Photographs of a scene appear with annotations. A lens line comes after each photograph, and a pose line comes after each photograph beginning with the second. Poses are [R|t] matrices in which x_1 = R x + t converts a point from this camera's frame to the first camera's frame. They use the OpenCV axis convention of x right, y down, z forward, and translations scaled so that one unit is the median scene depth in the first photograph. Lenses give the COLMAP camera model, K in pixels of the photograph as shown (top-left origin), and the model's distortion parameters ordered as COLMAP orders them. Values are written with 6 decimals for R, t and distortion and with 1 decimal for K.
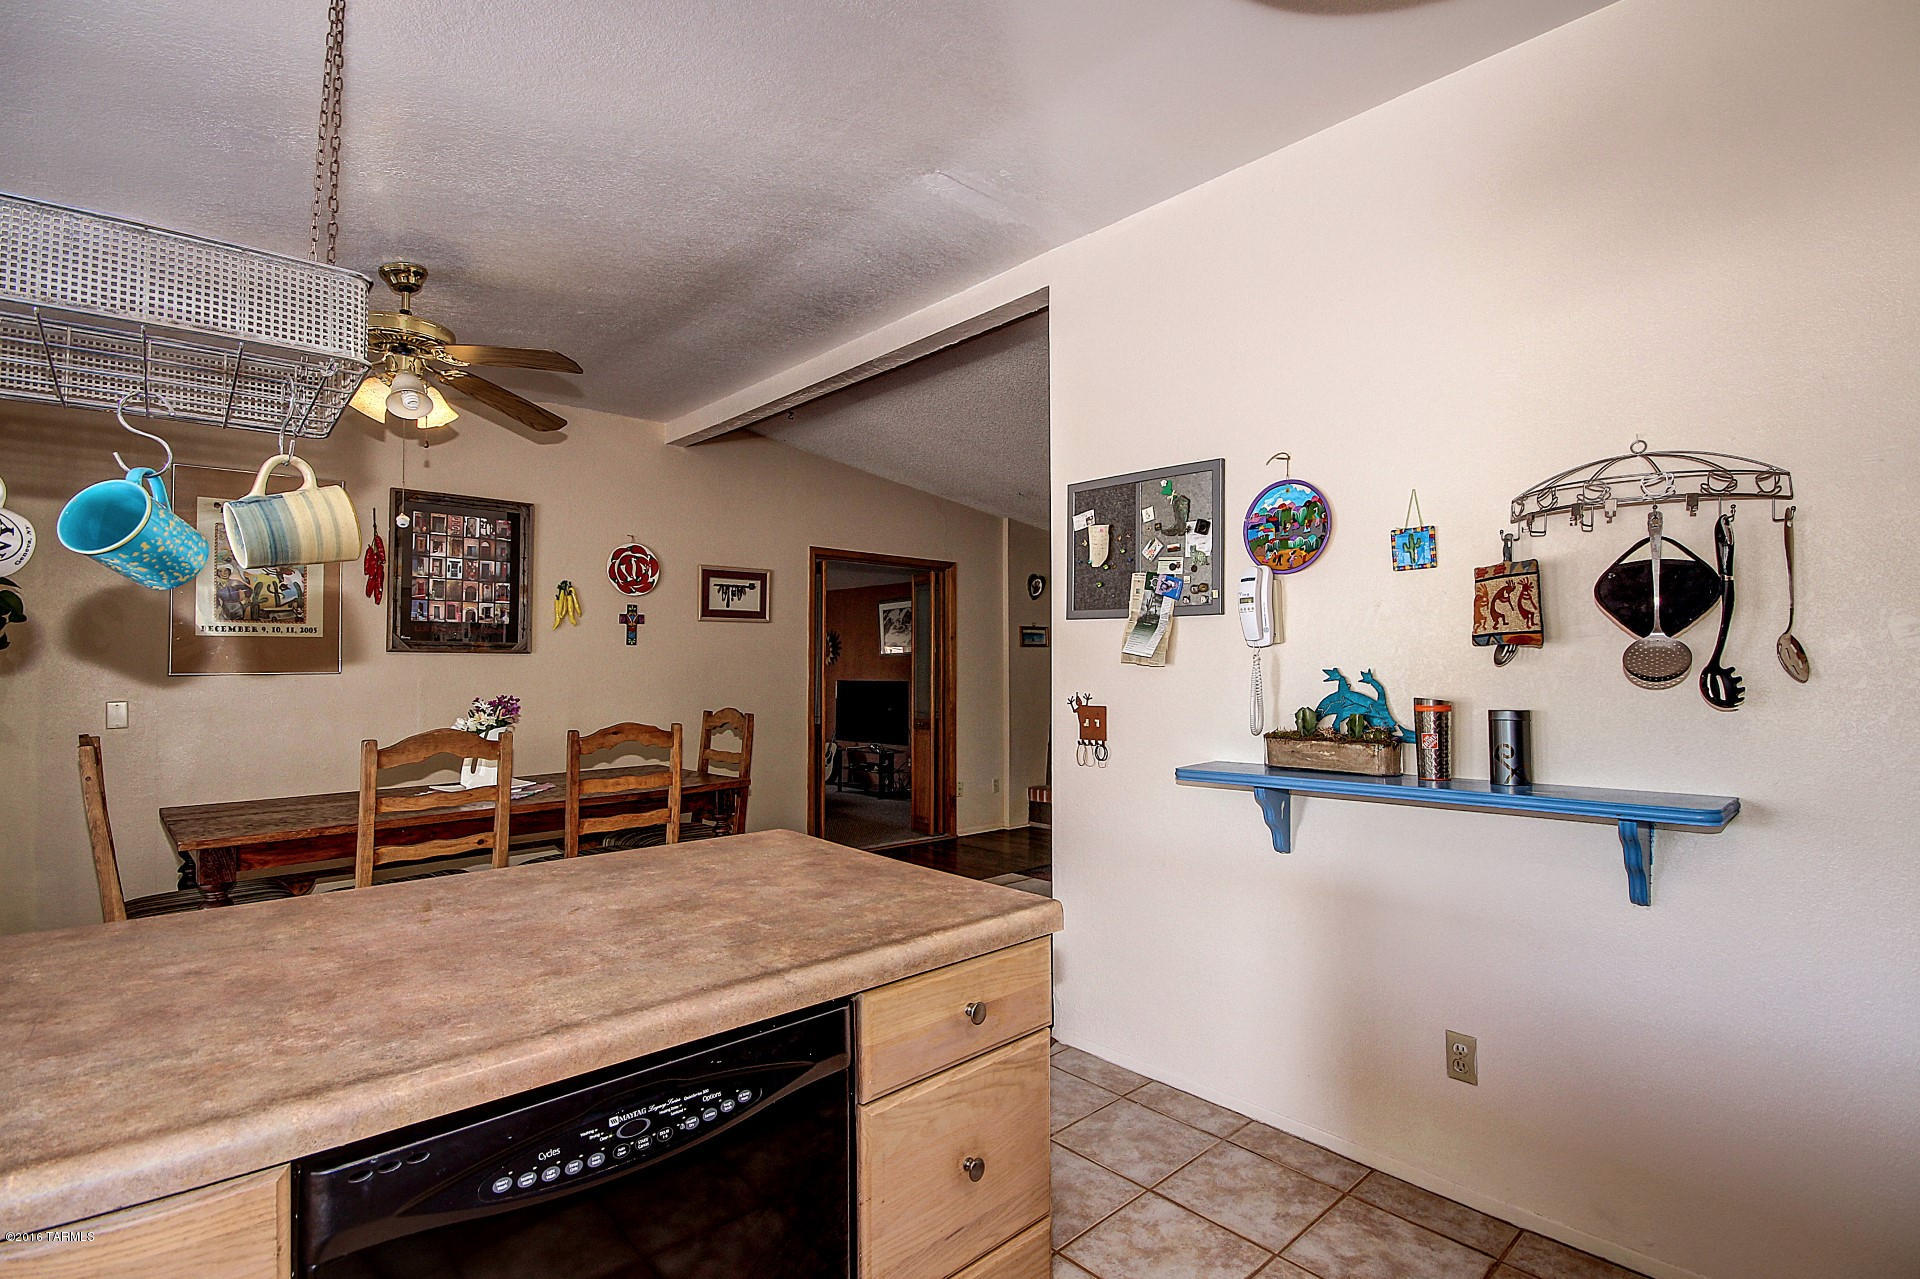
lens RADIAL K [[918.6, 0, 982.4], [0, 918.6, 642.3], [0, 0, 1]] dist [-0.002174, -0.000178]
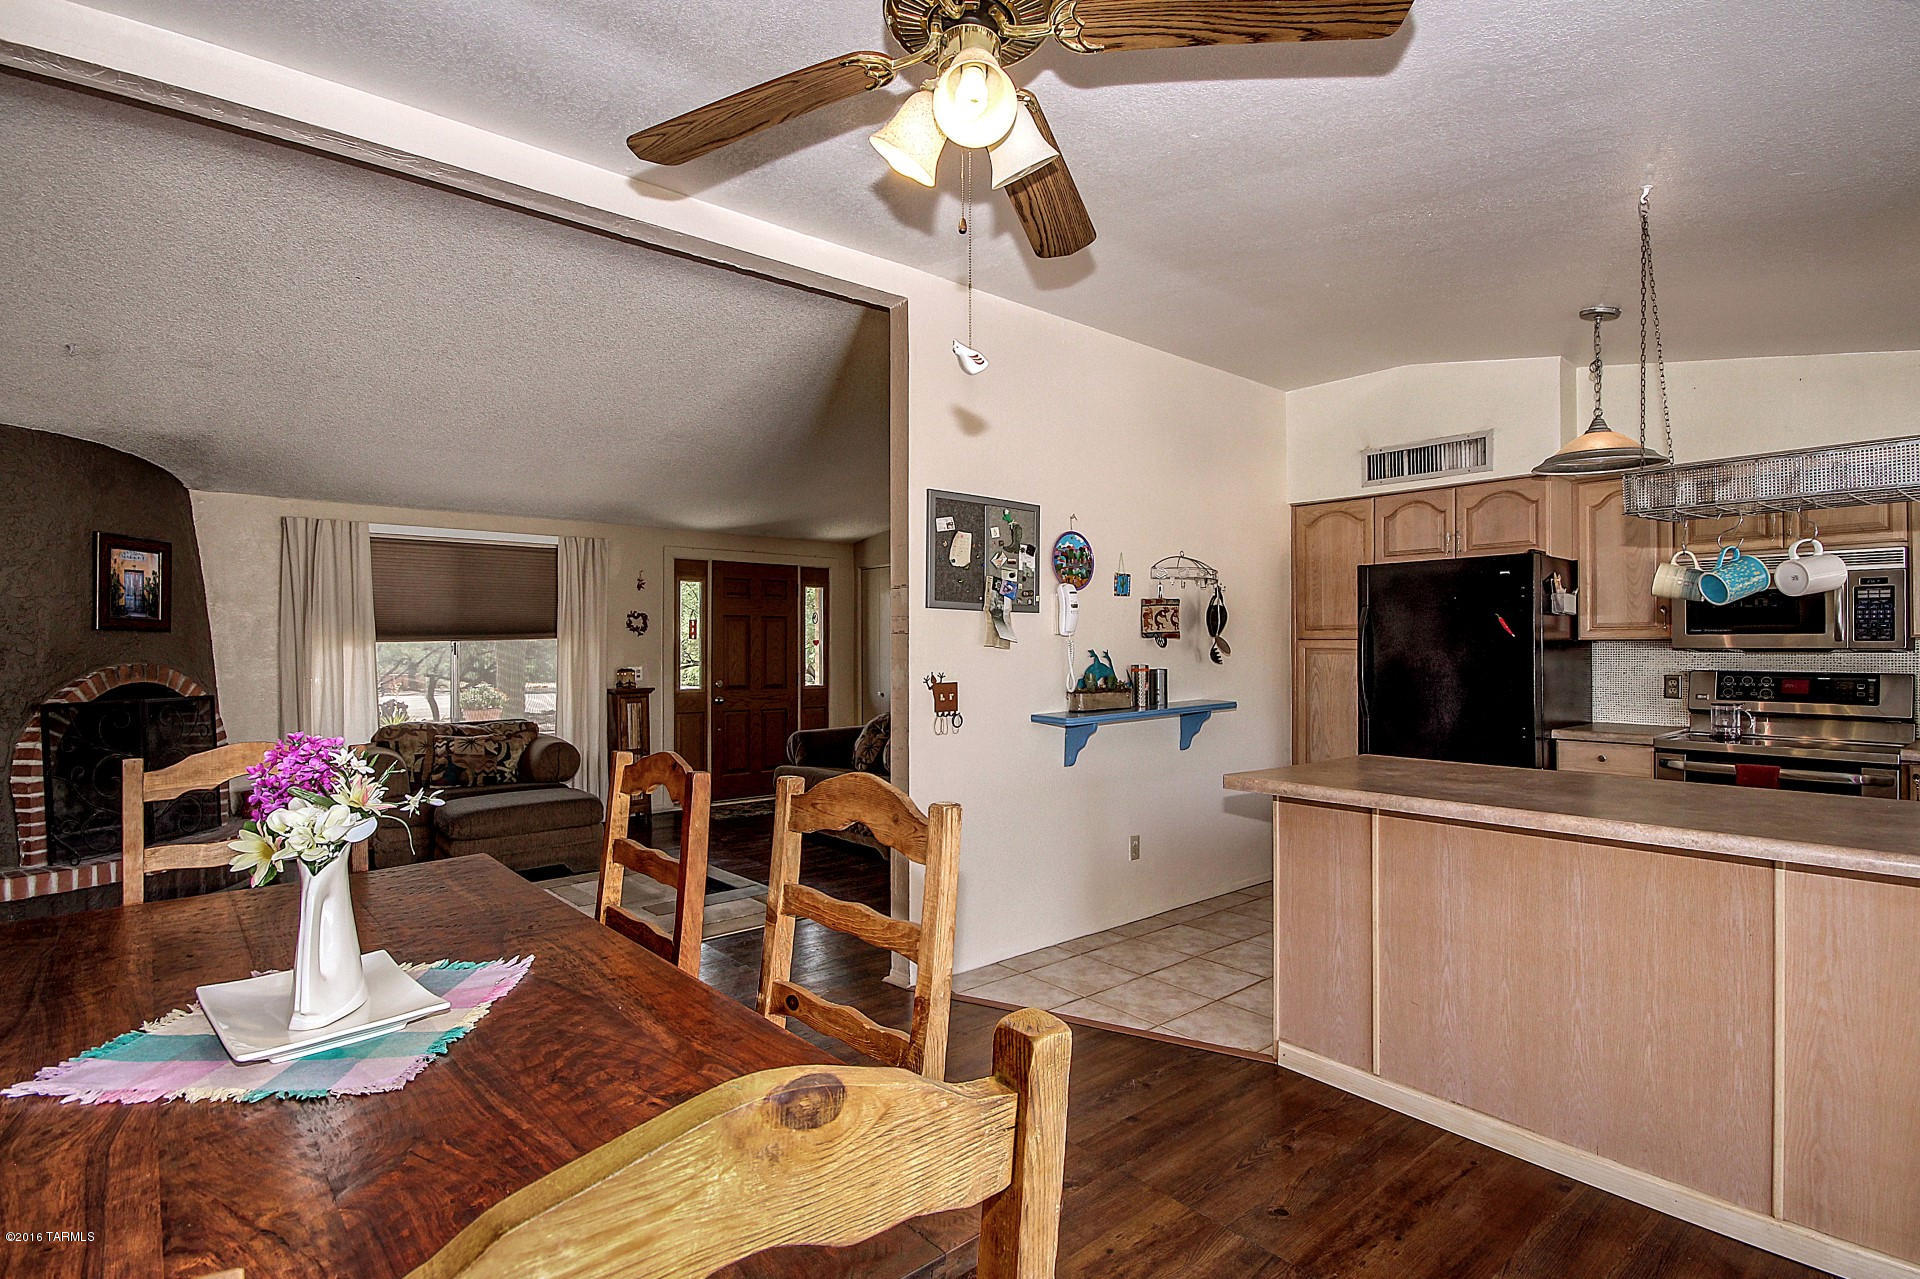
lens RADIAL K [[918.6, 0, 1001.9], [0, 918.6, 641.4], [0, 0, 1]] dist [-0.002174, -0.000178]
pose [[0.037724, 0.010567, 0.999232, -0.803322], [-0.019289, 0.999765, -0.009844, 0.020256], [-0.999102, -0.018903, 0.037919, 0.672745]]
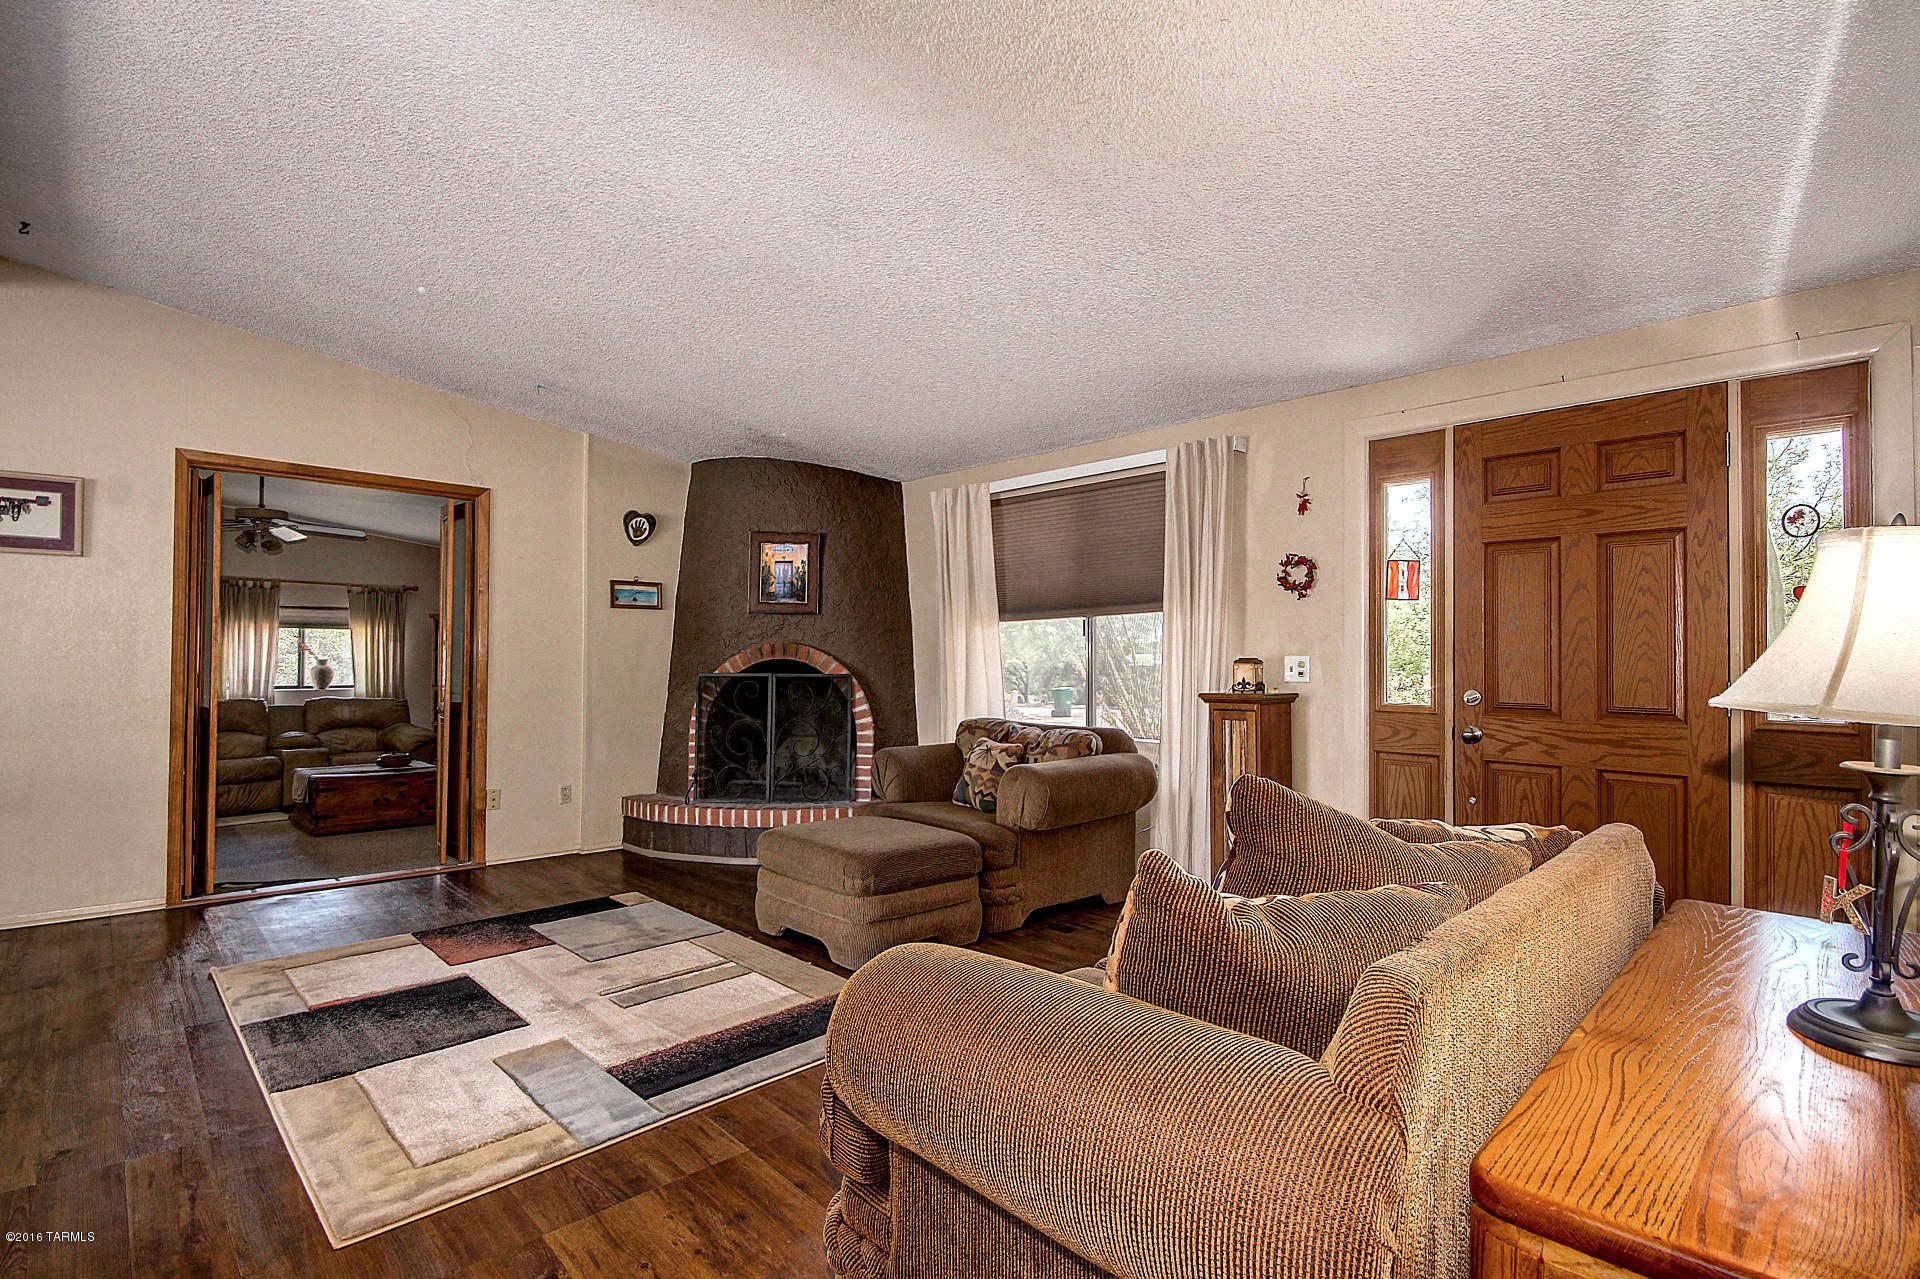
lens RADIAL K [[918.6, 0, 977.0], [0, 918.6, 642.9], [0, 0, 1]] dist [-0.002174, -0.000178]
pose [[0.999973, 0.007109, -0.001902, 0.620917], [-0.007093, 0.999940, 0.008395, 0.045986], [0.001962, -0.008381, 0.999963, 0.476889]]
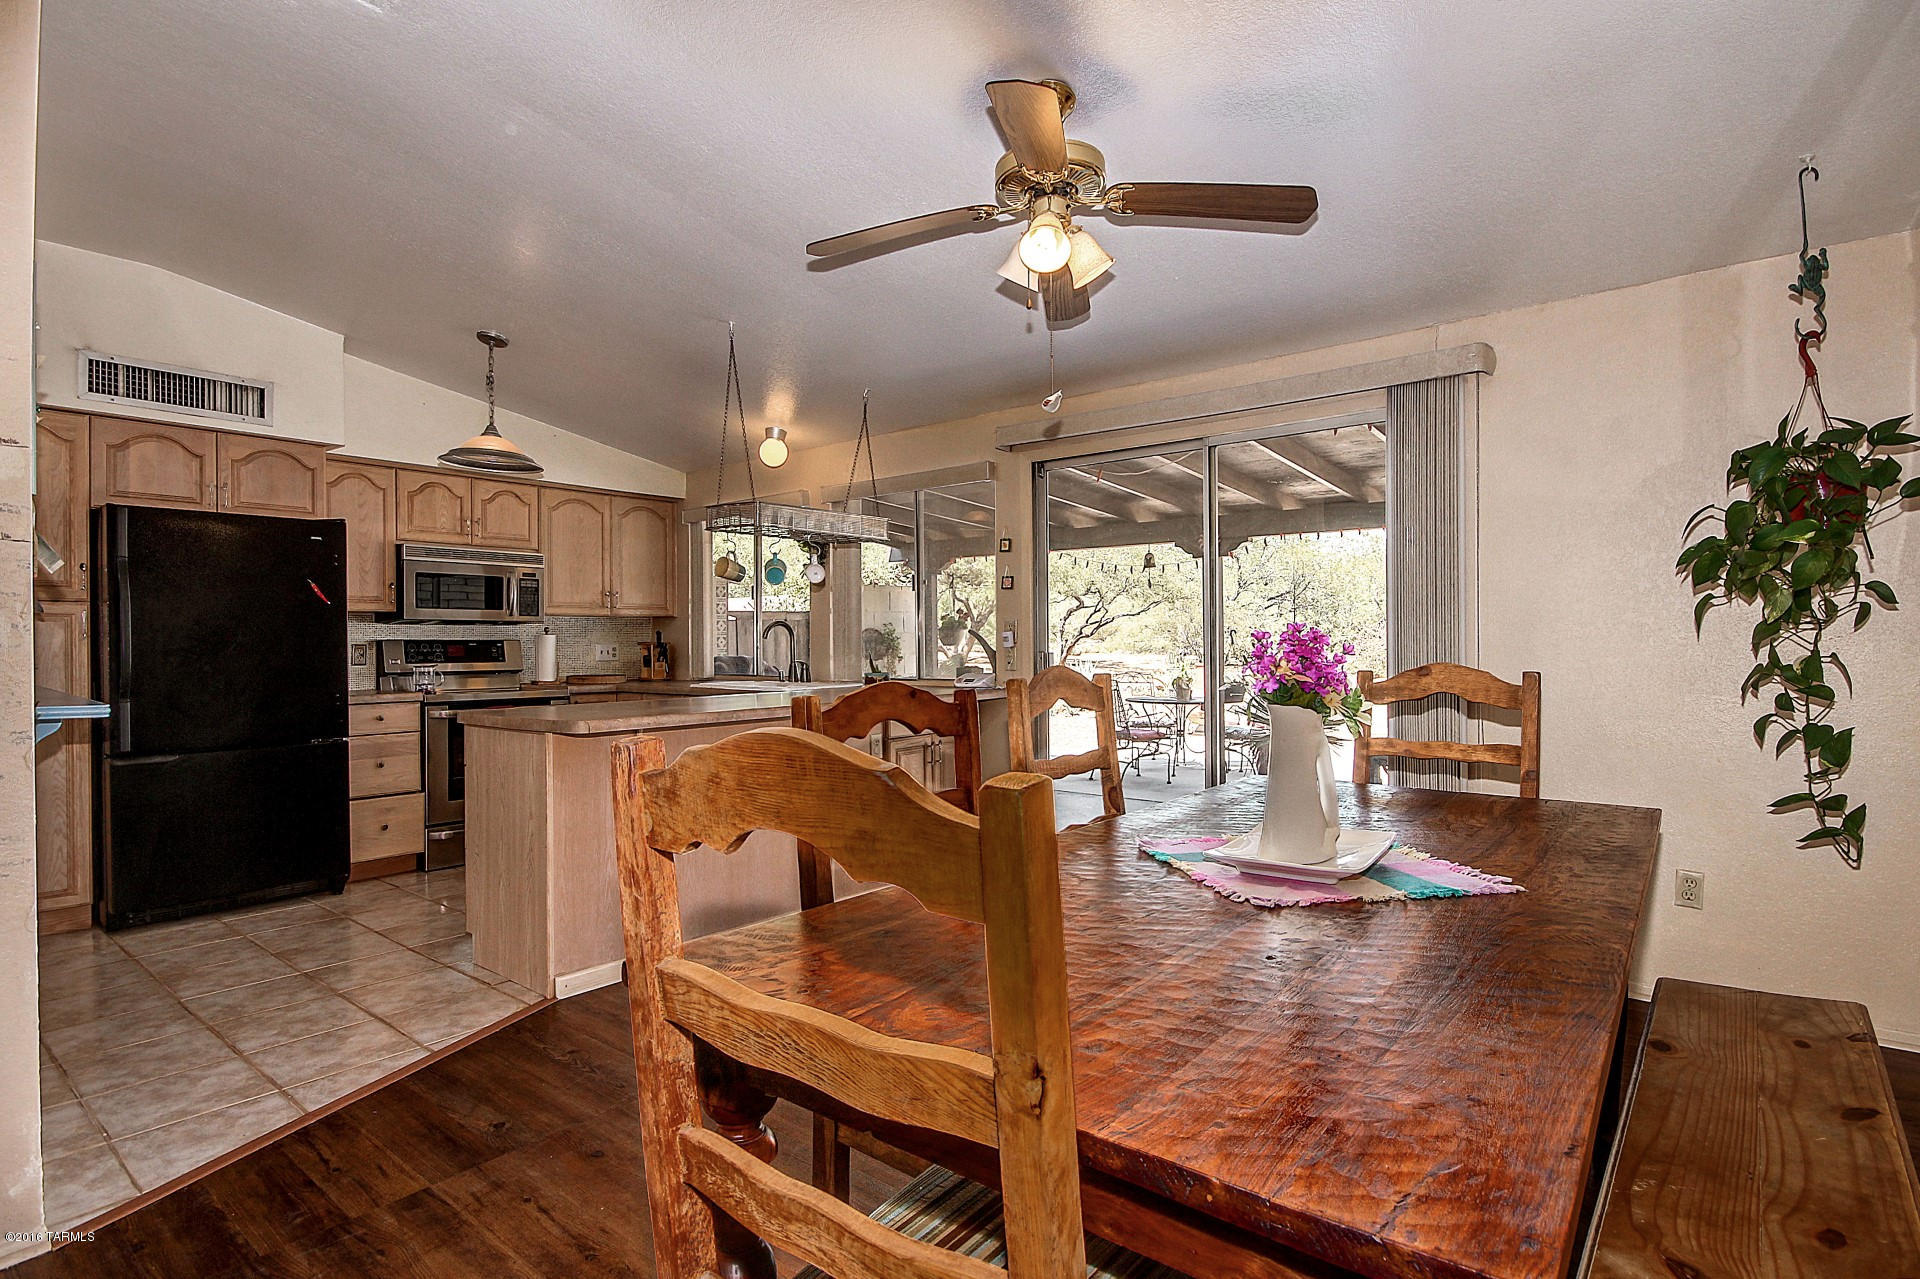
lens RADIAL K [[918.6, 0, 959.5], [0, 918.6, 641.4], [0, 0, 1]] dist [-0.002174, -0.000178]
pose [[-0.994765, 0.008382, -0.101840, -0.330605], [0.010459, 0.999748, -0.019882, 0.065274], [0.101648, -0.020843, -0.994602, 1.255178]]
